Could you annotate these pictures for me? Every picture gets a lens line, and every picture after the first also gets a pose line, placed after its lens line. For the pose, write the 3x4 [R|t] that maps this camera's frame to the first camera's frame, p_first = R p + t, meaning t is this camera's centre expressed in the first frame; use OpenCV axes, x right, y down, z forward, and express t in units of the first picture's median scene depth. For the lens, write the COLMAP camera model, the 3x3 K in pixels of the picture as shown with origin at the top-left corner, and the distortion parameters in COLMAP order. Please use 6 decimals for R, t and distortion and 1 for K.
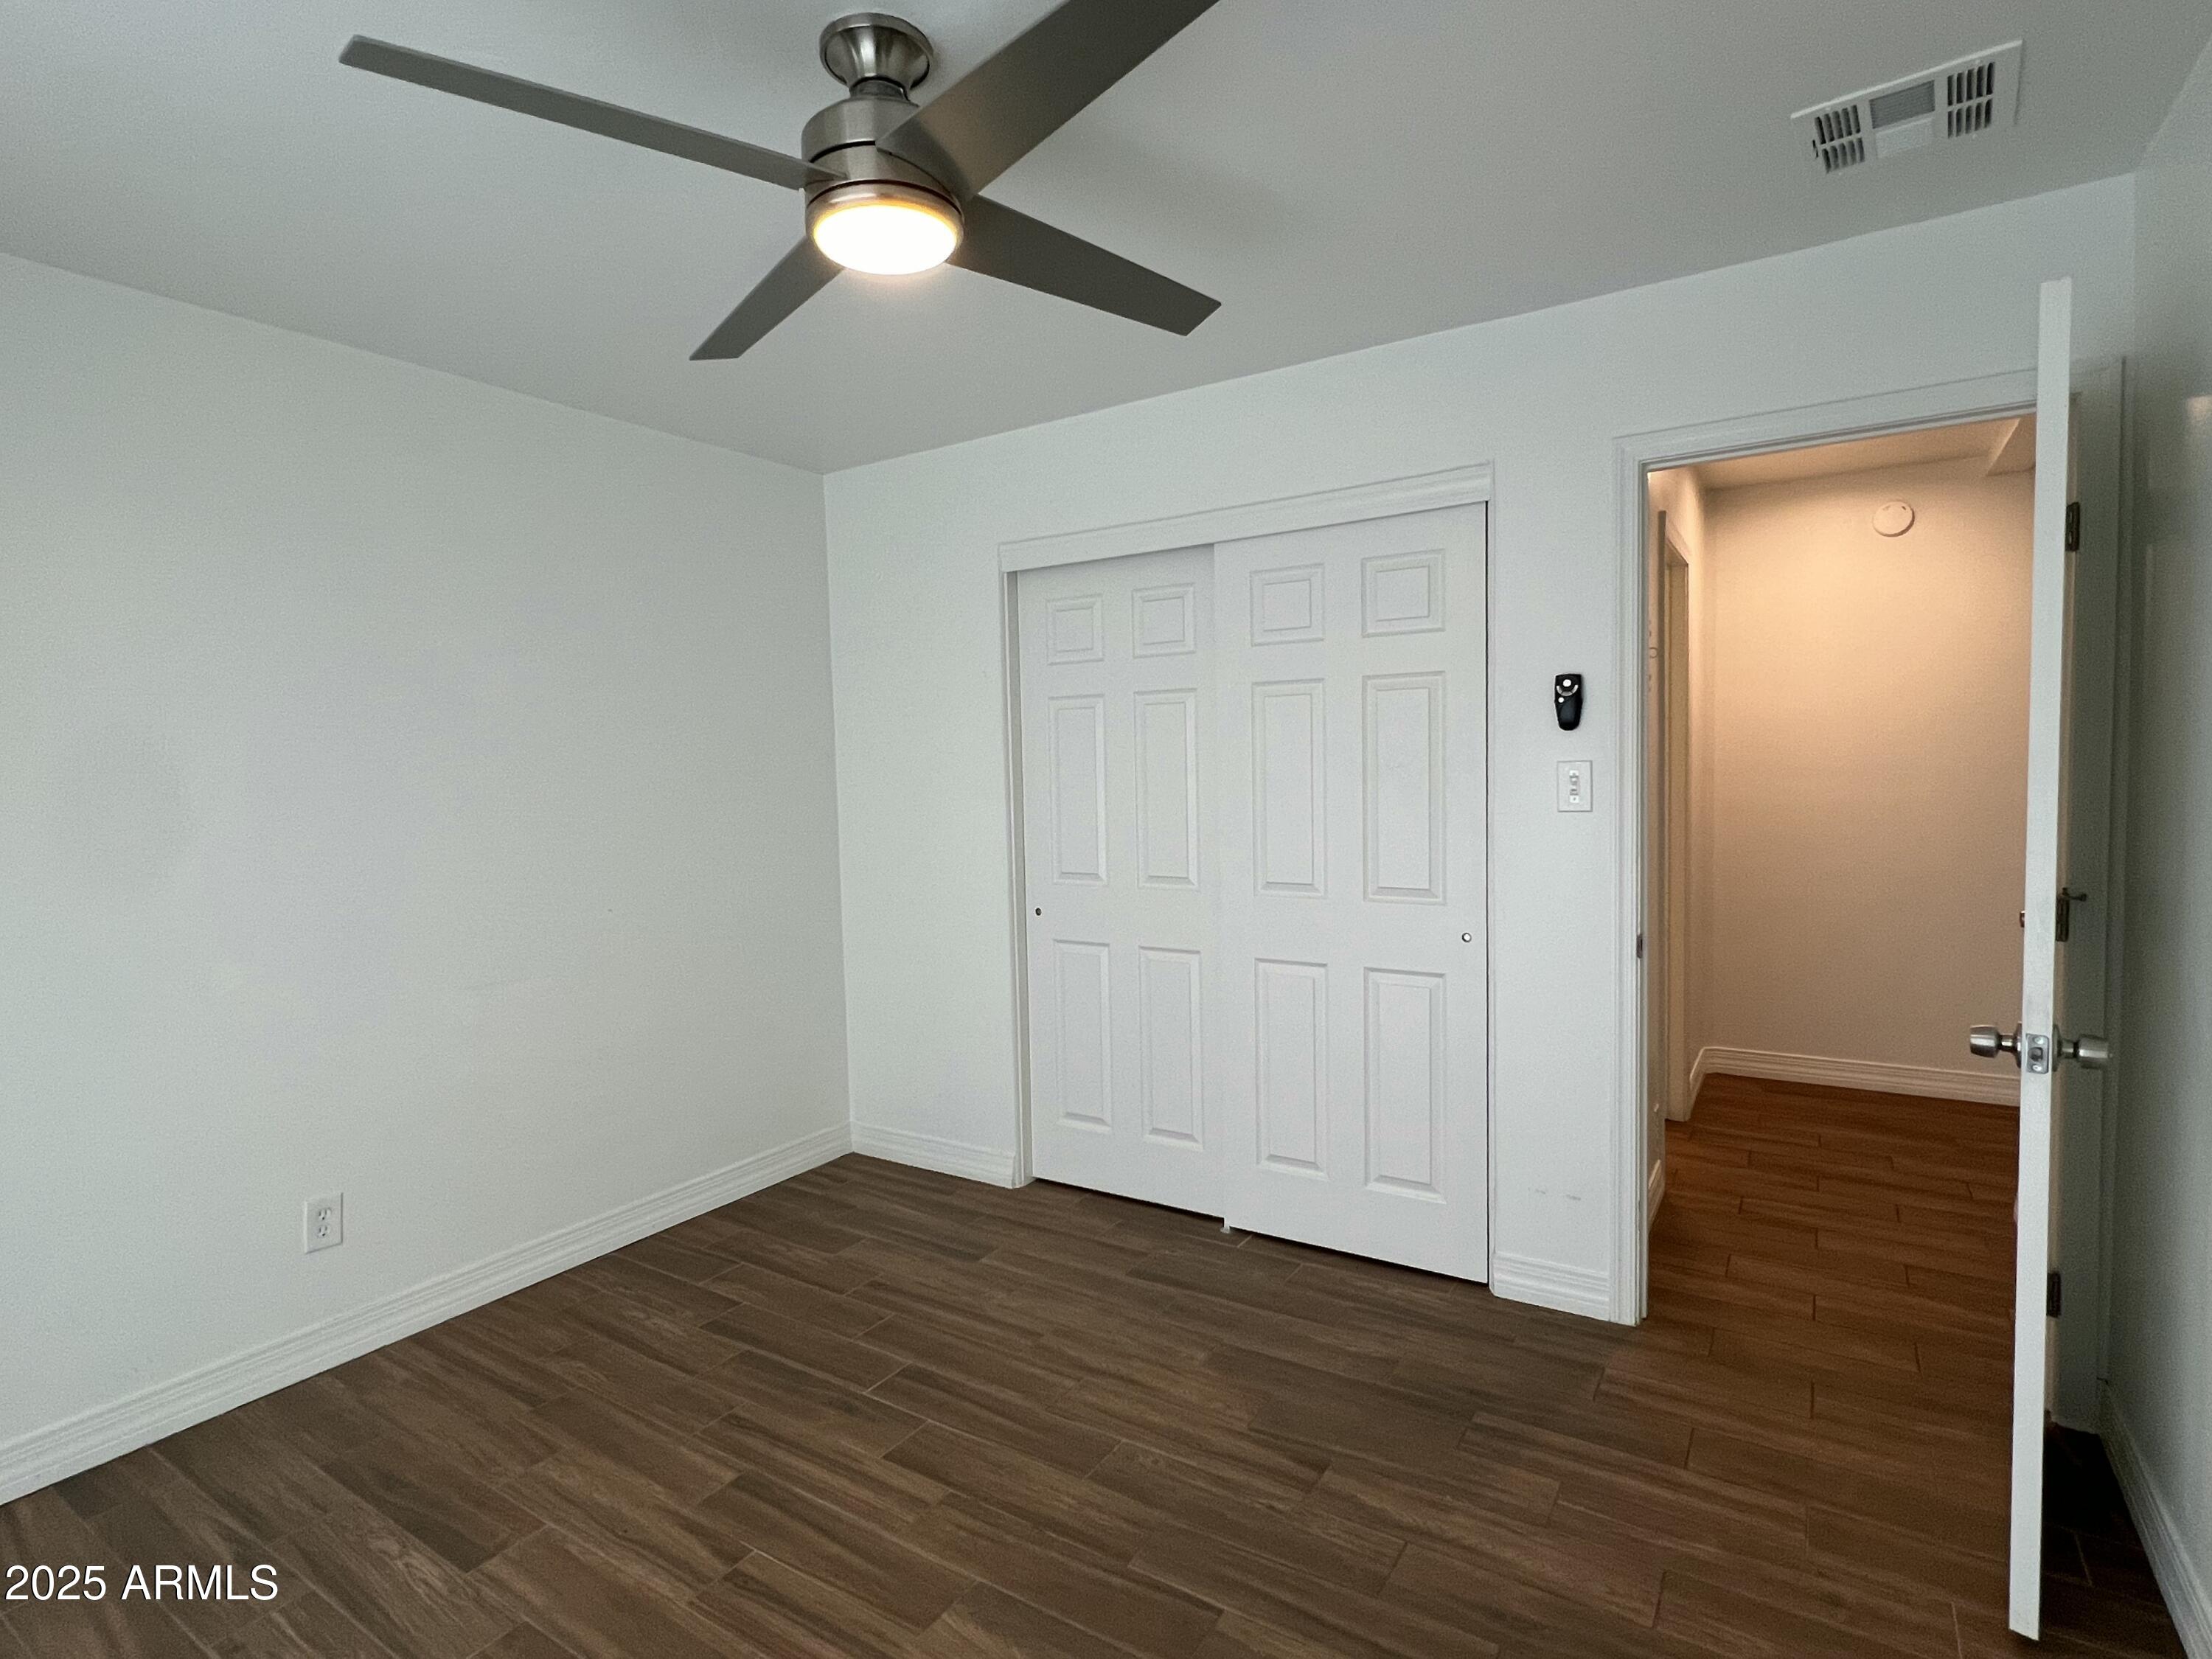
lens RADIAL K [[1128.9, 0, 1099.0], [0, 1128.9, 834.1], [0, 0, 1]] dist [0.002540, -0.003984]
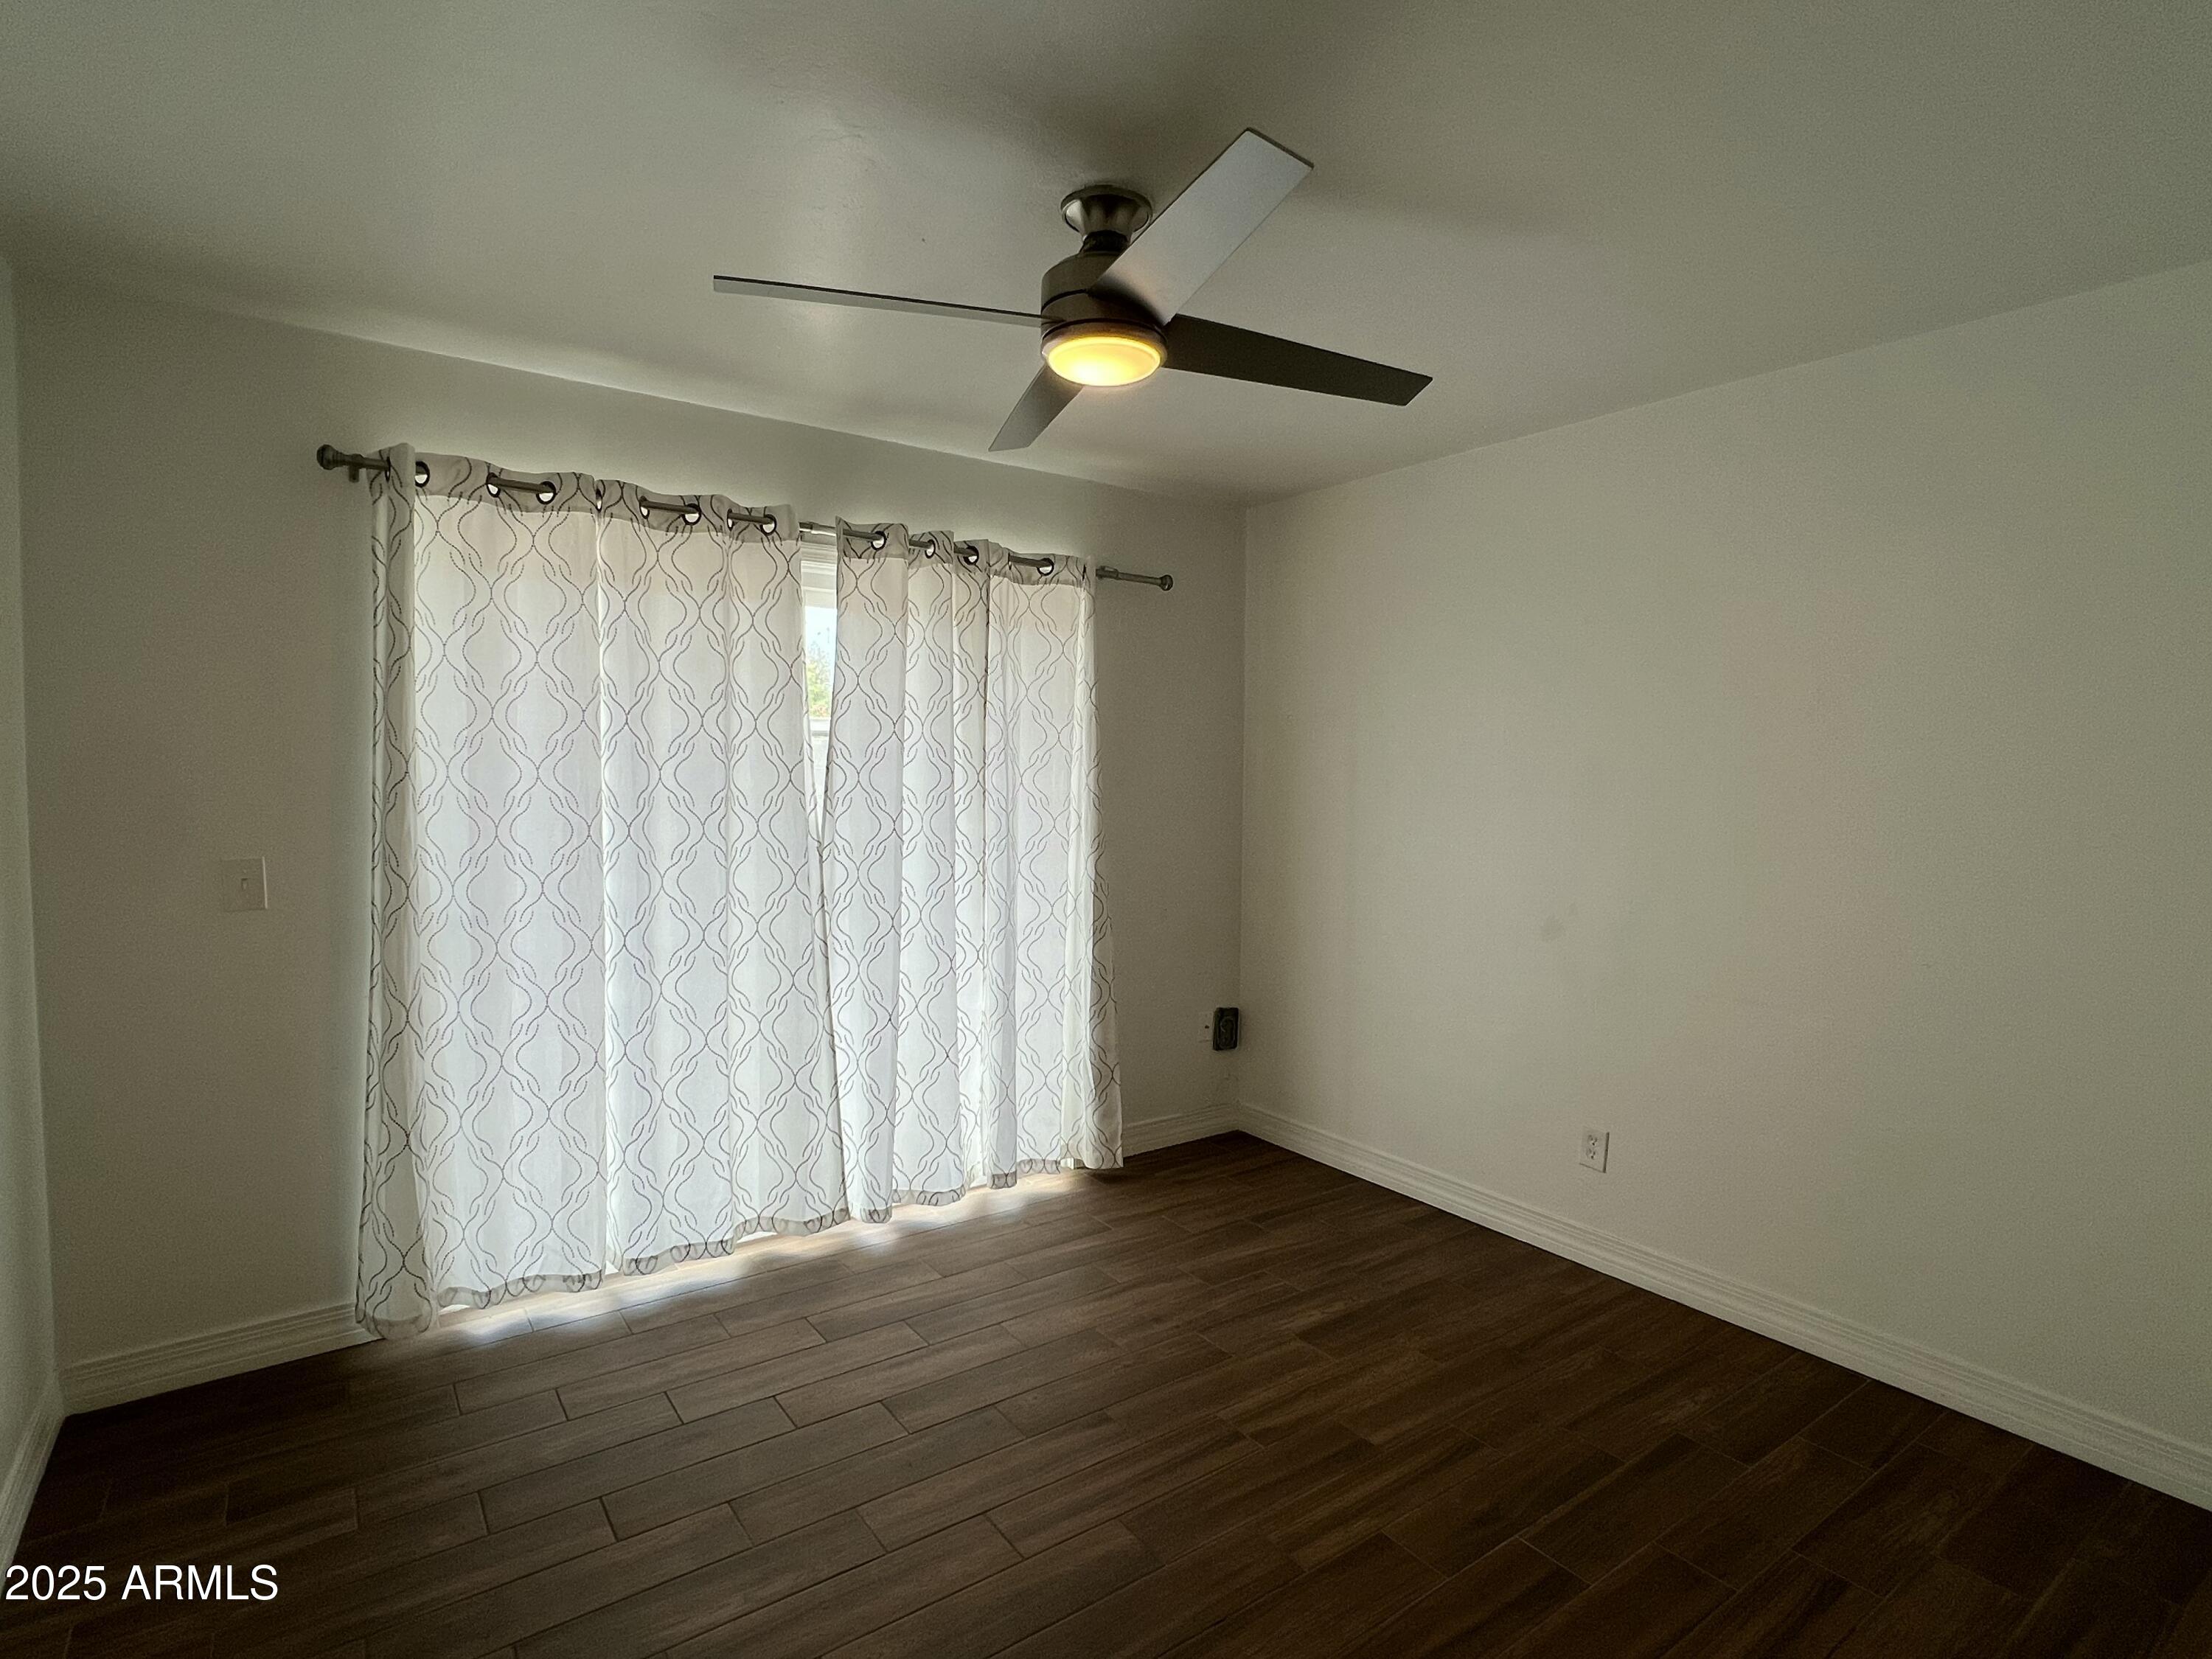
lens RADIAL K [[1128.9, 0, 1112.6], [0, 1128.9, 825.5], [0, 0, 1]] dist [0.002540, -0.003984]
pose [[-0.350123, 0.066790, -0.934319, 0.704482], [-0.071851, 0.992601, 0.097882, -0.092973], [0.933944, 0.101402, -0.342734, 1.053601]]
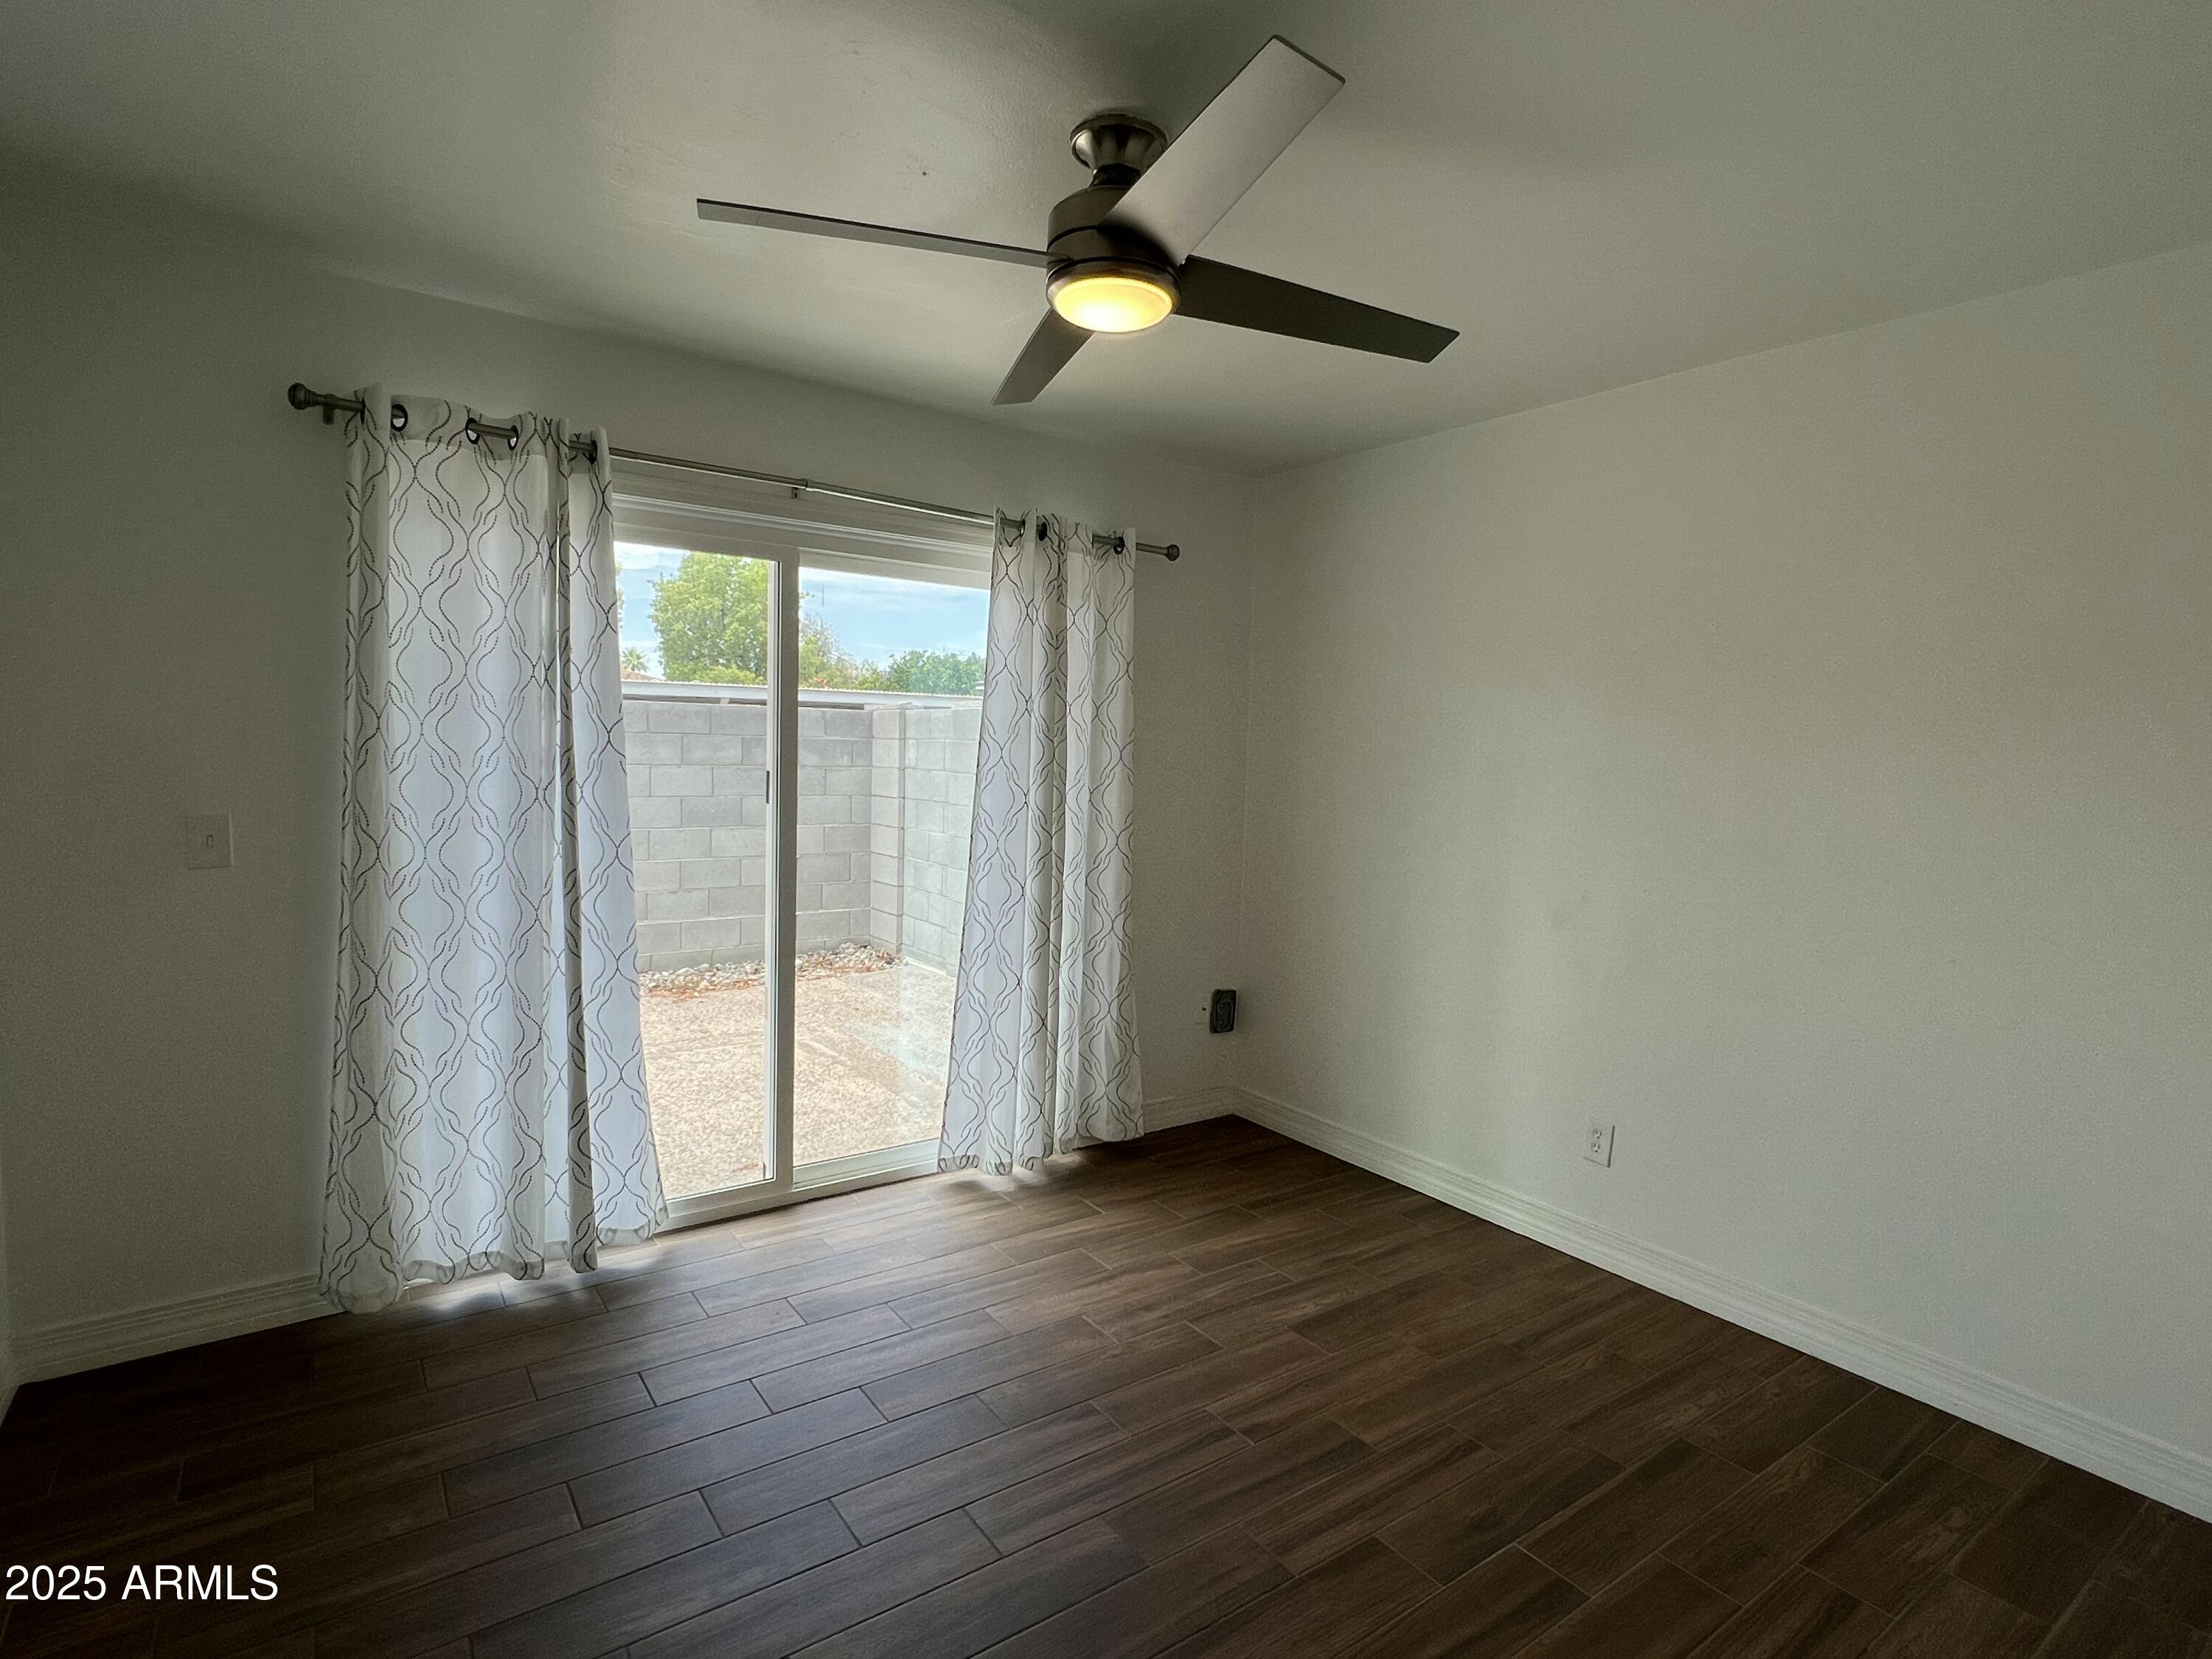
lens RADIAL K [[1128.9, 0, 1110.9], [0, 1128.9, 828.4], [0, 0, 1]] dist [0.002540, -0.003984]
pose [[-0.353830, 0.078227, -0.932033, 0.663407], [-0.092601, 0.988670, 0.118135, -0.082559], [0.930714, 0.128107, -0.342577, 1.041377]]
